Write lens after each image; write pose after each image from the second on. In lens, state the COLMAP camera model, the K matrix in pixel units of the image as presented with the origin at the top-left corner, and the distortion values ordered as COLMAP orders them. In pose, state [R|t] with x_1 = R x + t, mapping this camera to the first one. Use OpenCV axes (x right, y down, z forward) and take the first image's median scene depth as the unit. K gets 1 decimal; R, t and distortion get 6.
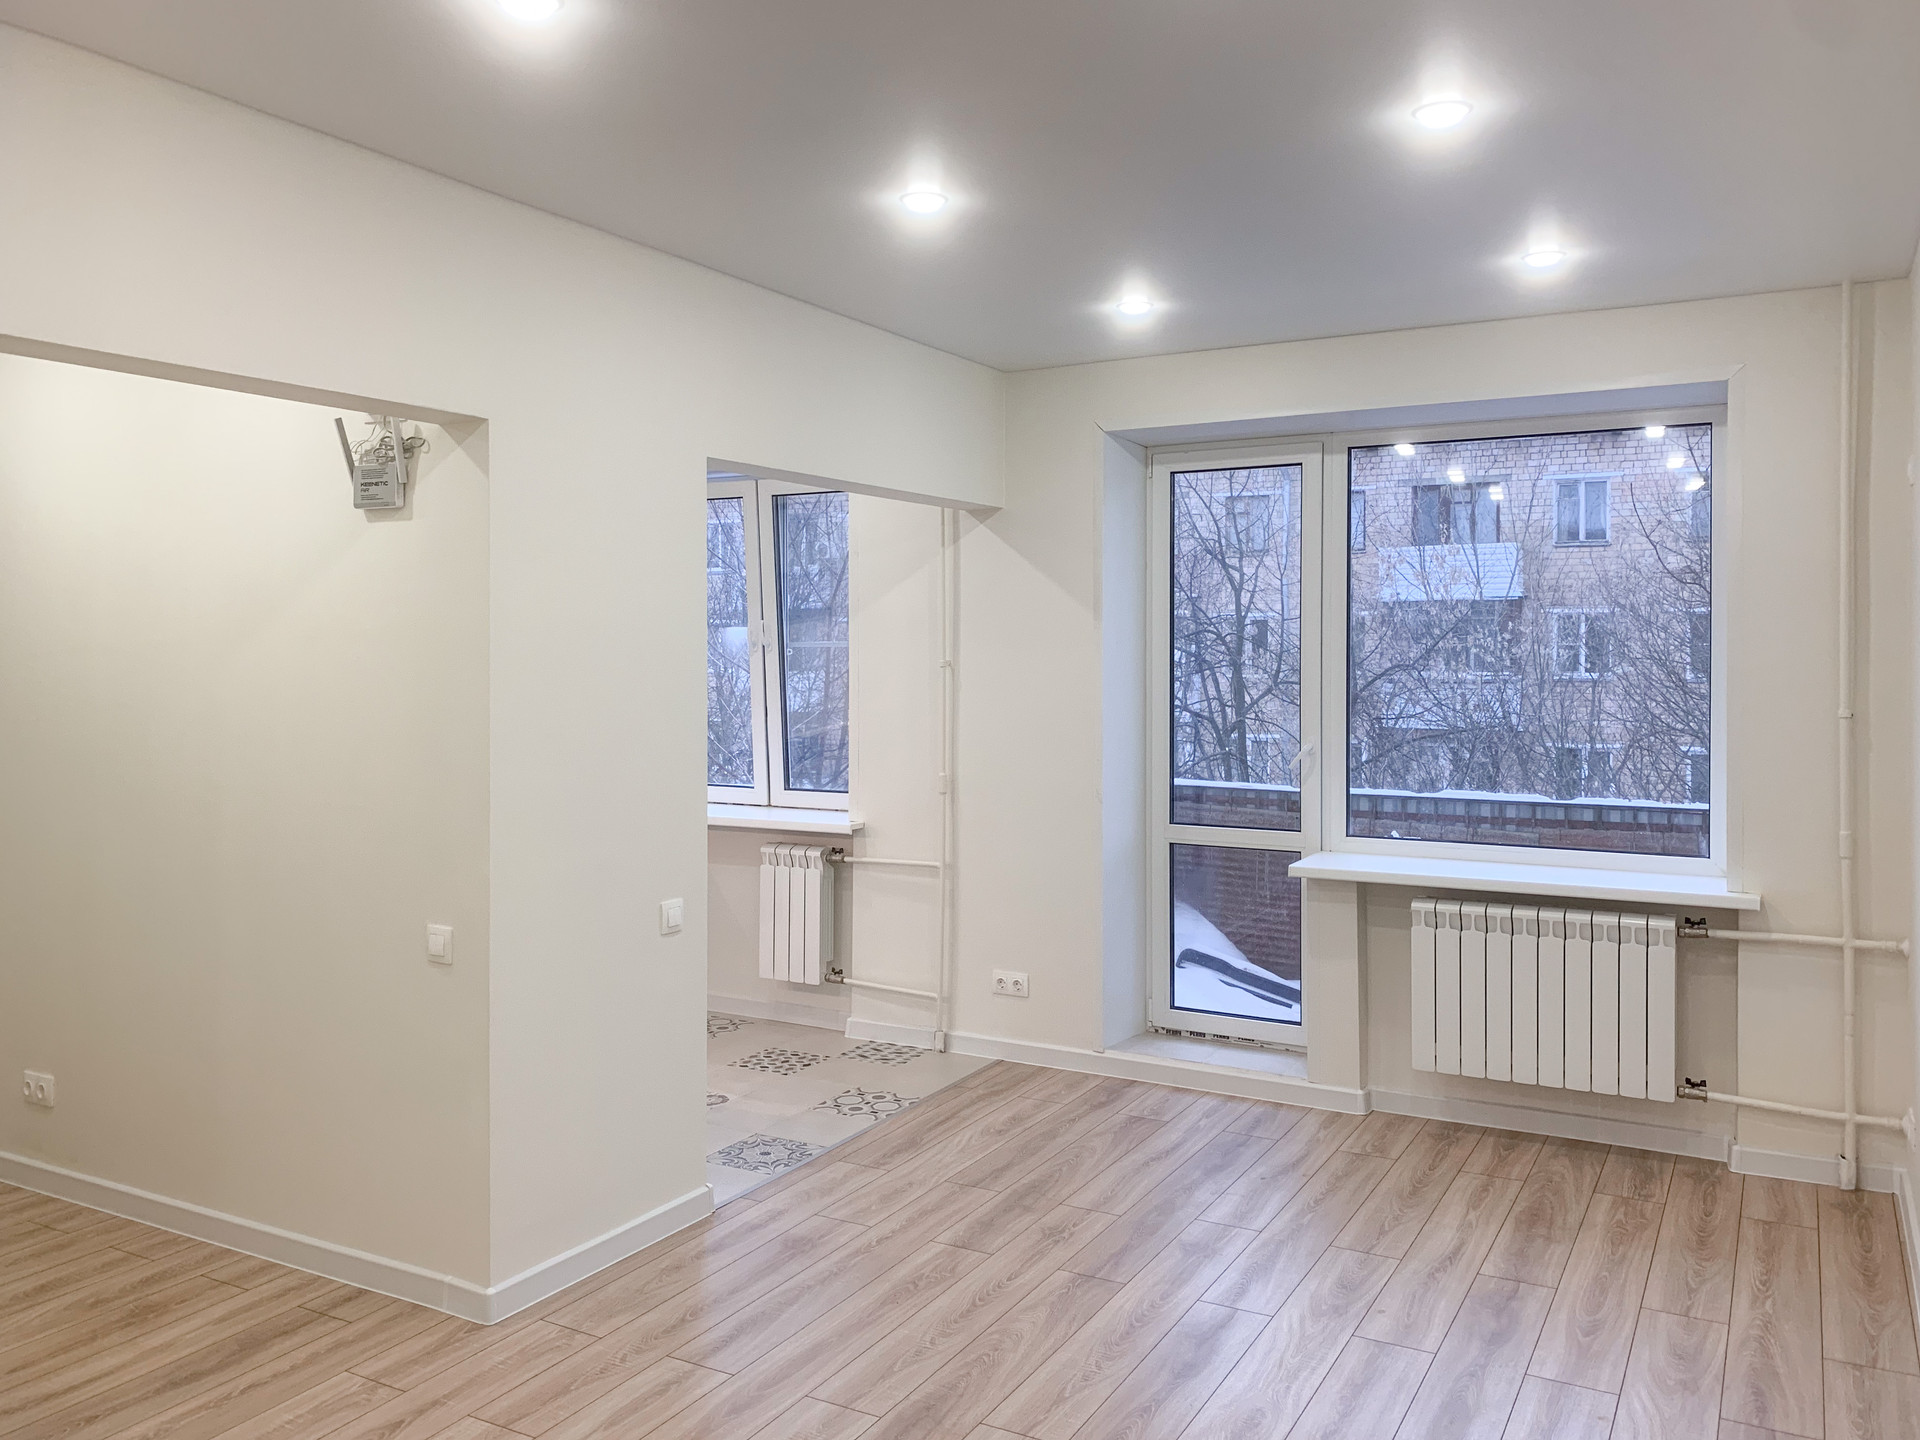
lens RADIAL K [[1576.4, 0, 958.5], [0, 1576.4, 720.6], [0, 0, 1]] dist [0.006295, -0.003467]
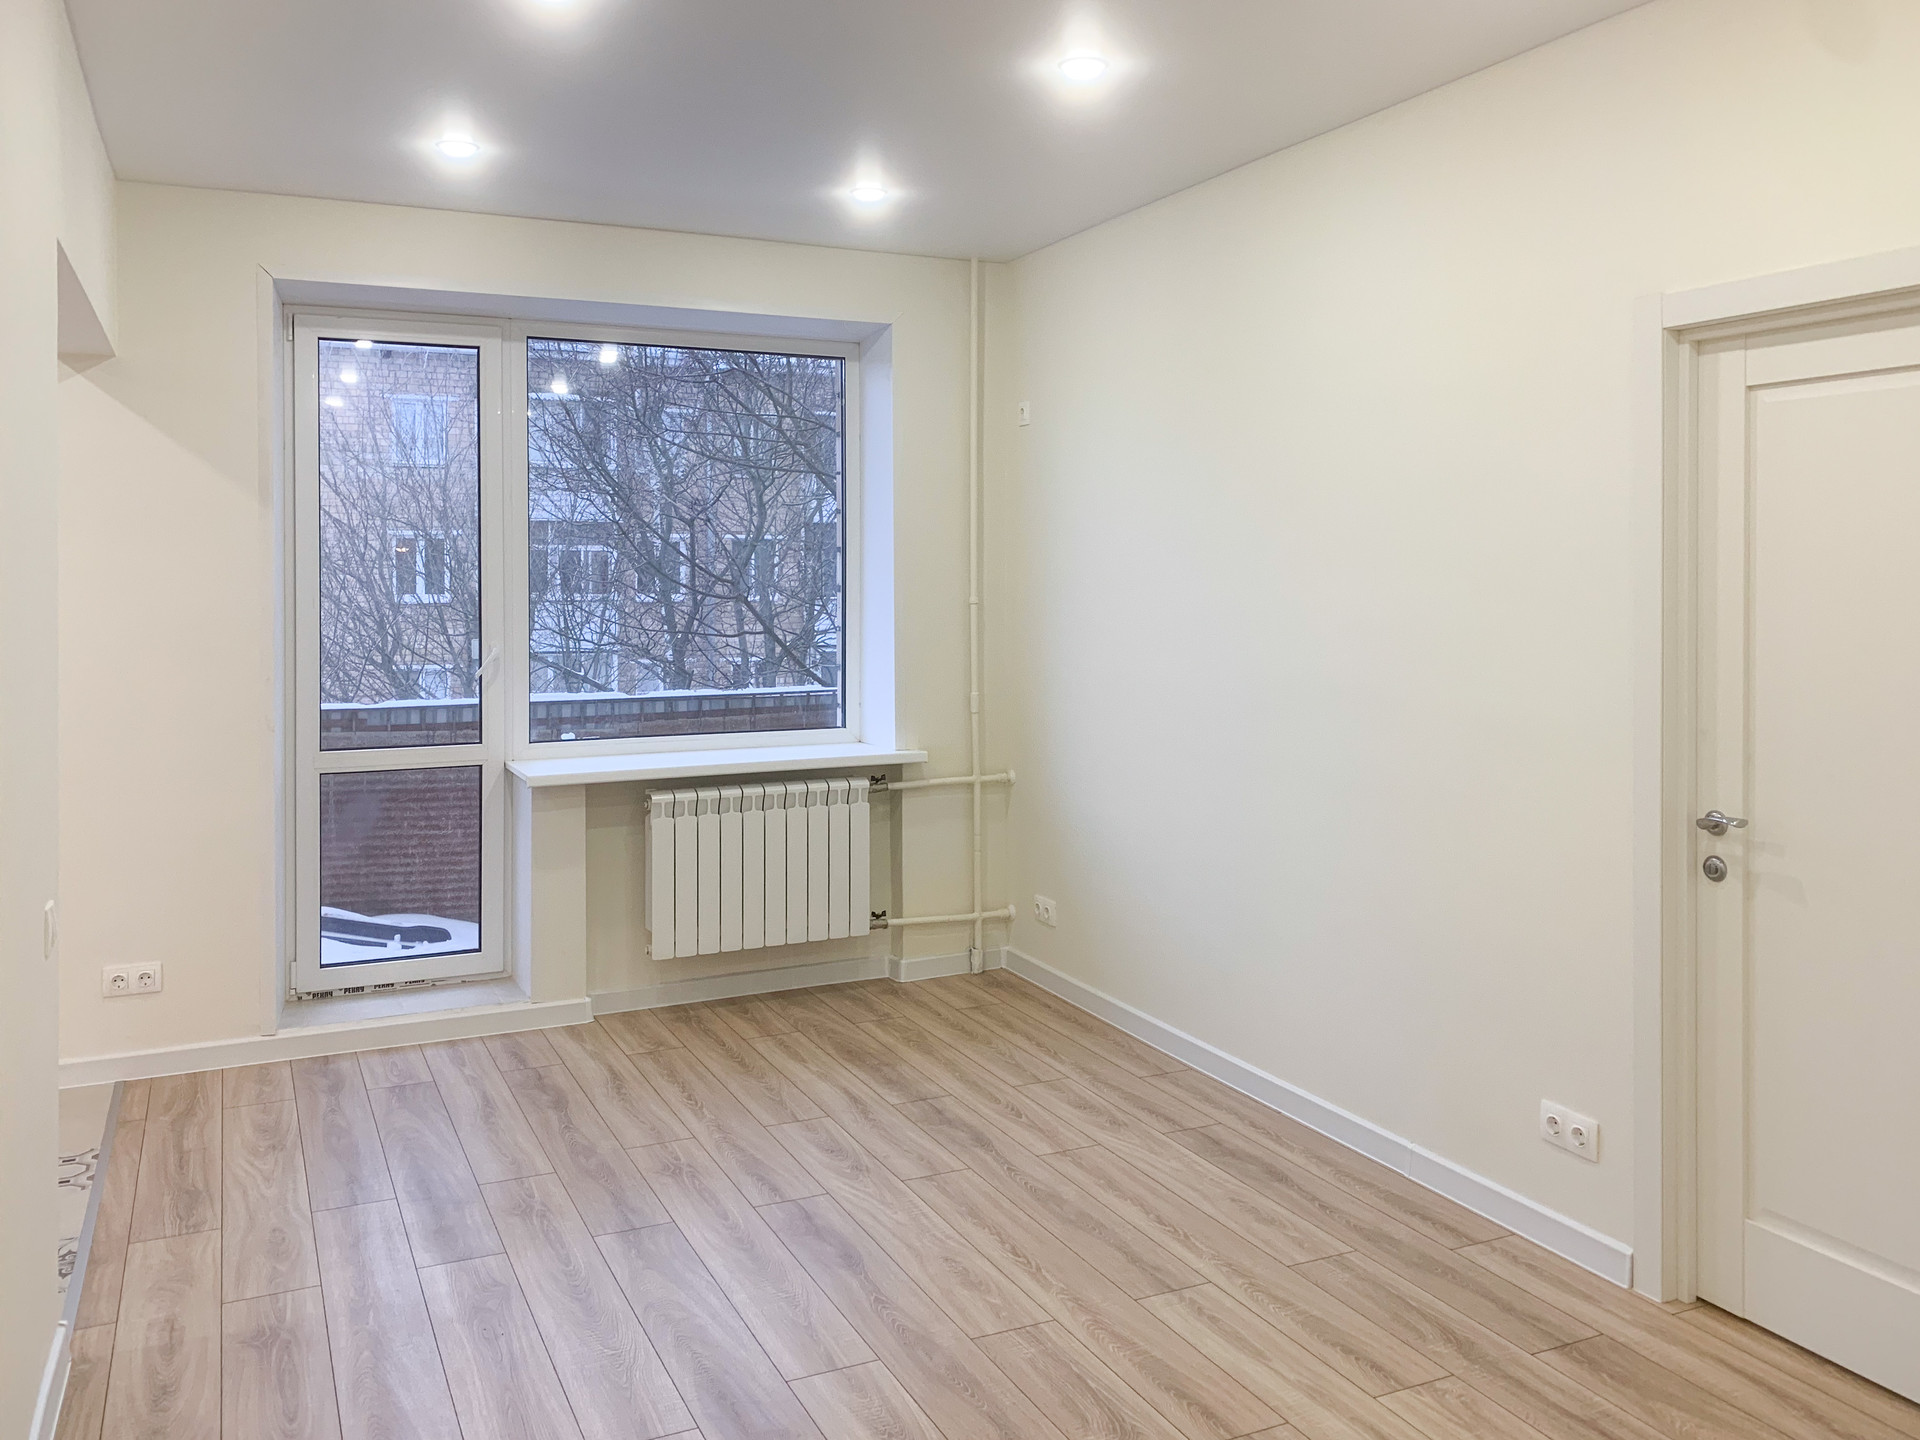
lens RADIAL K [[1576.4, 0, 952.5], [0, 1576.4, 710.2], [0, 0, 1]] dist [0.006295, -0.003467]
pose [[0.582495, -0.087500, 0.808111, -0.427068], [0.046280, 0.996147, 0.074500, -0.009692], [-0.811516, -0.005997, 0.584300, 0.248599]]
